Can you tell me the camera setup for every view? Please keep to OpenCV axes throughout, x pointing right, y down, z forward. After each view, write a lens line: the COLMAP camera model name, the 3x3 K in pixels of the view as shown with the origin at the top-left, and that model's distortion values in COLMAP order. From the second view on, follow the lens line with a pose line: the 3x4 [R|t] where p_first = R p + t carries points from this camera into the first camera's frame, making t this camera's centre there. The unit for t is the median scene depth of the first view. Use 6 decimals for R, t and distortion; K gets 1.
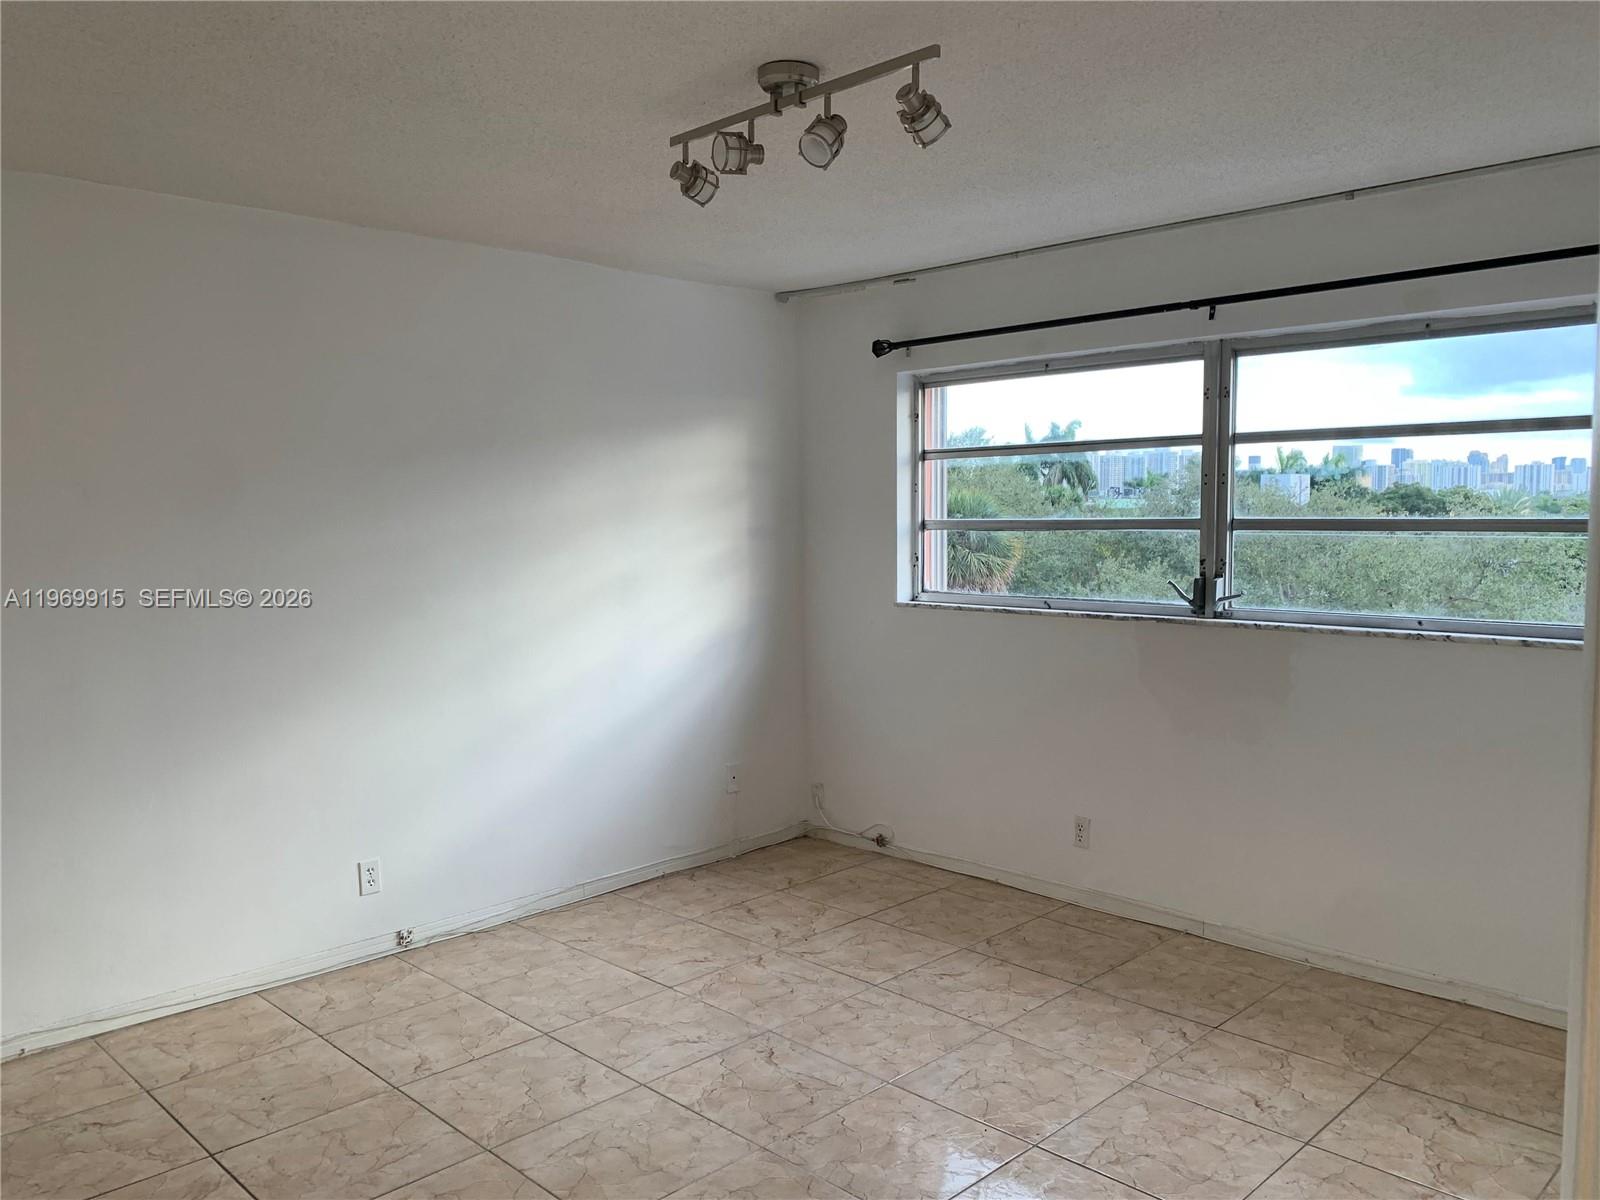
lens RADIAL K [[1214.1, 0, 800.4], [0, 1214.1, 599.8], [0, 0, 1]] dist [0.001938, 0.001342]
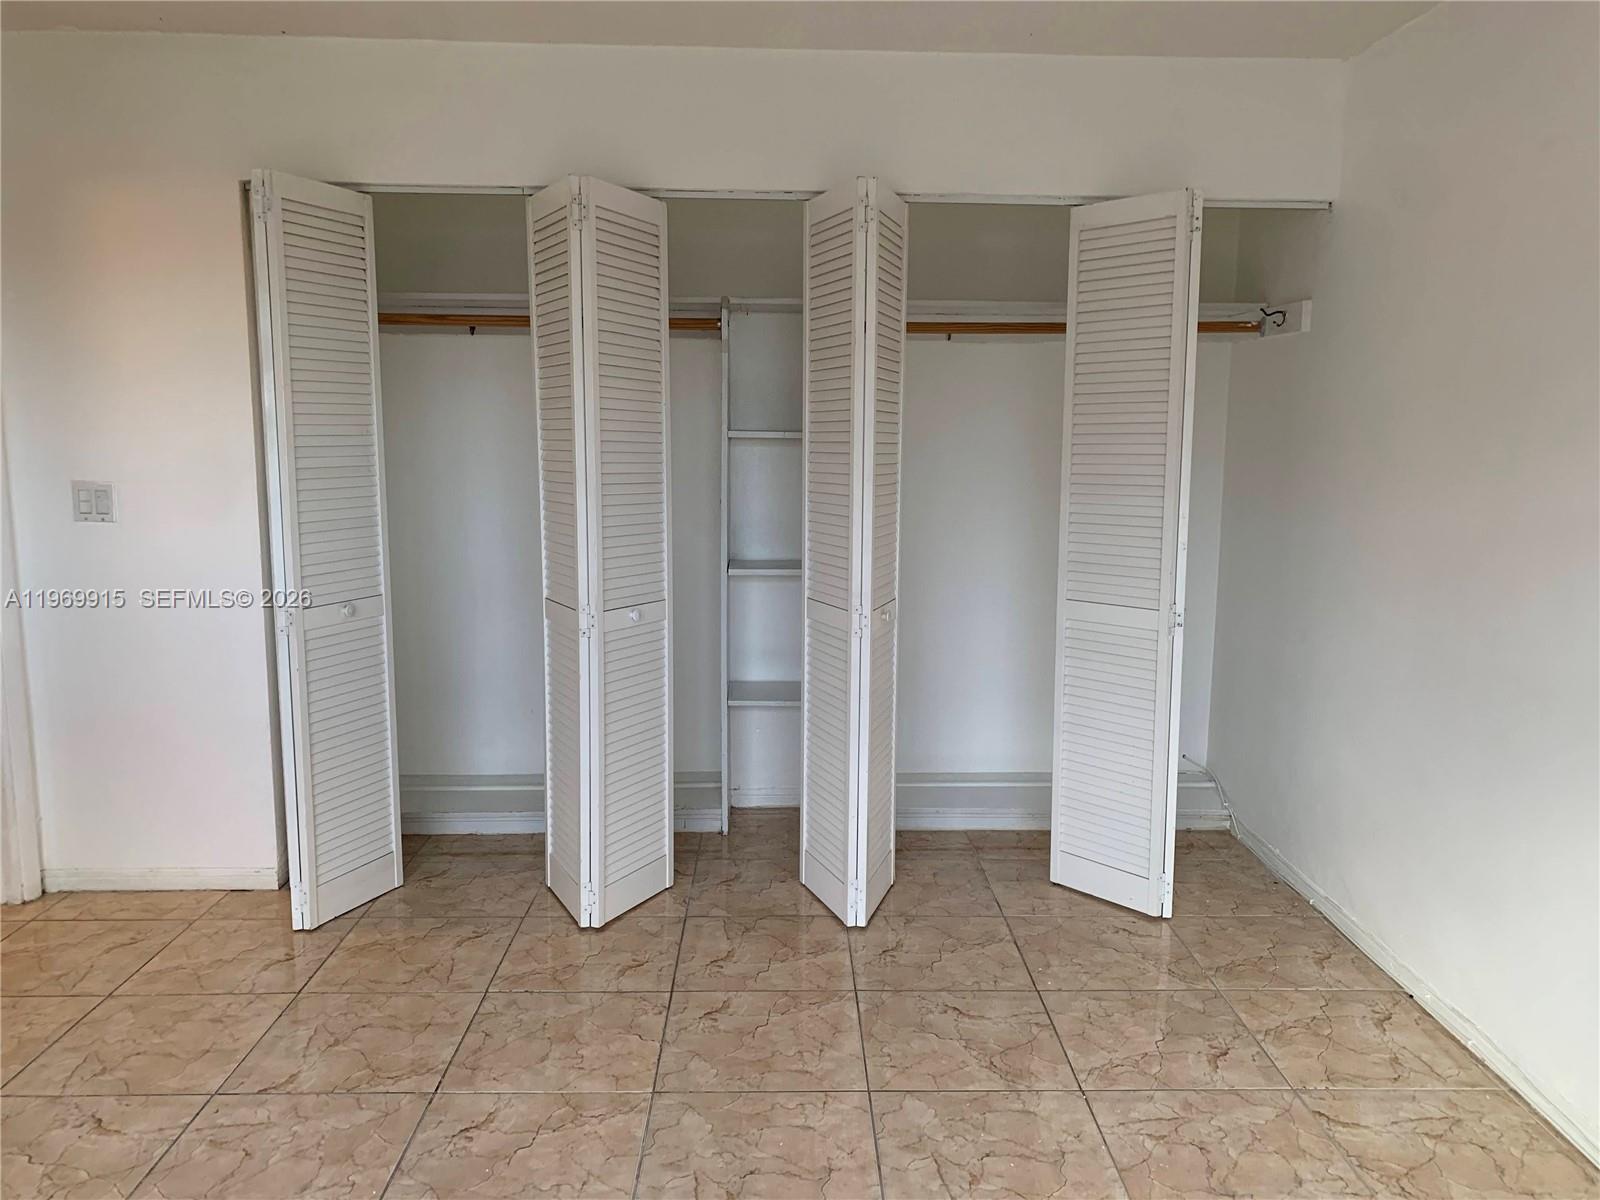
lens RADIAL K [[1214.1, 0, 800.1], [0, 1214.1, 598.7], [0, 0, 1]] dist [0.001938, 0.001342]
pose [[-0.700306, 0.100204, -0.706775, 0.244337], [-0.051801, 0.980355, 0.190317, -0.058334], [0.711961, 0.169891, -0.681358, 1.292530]]
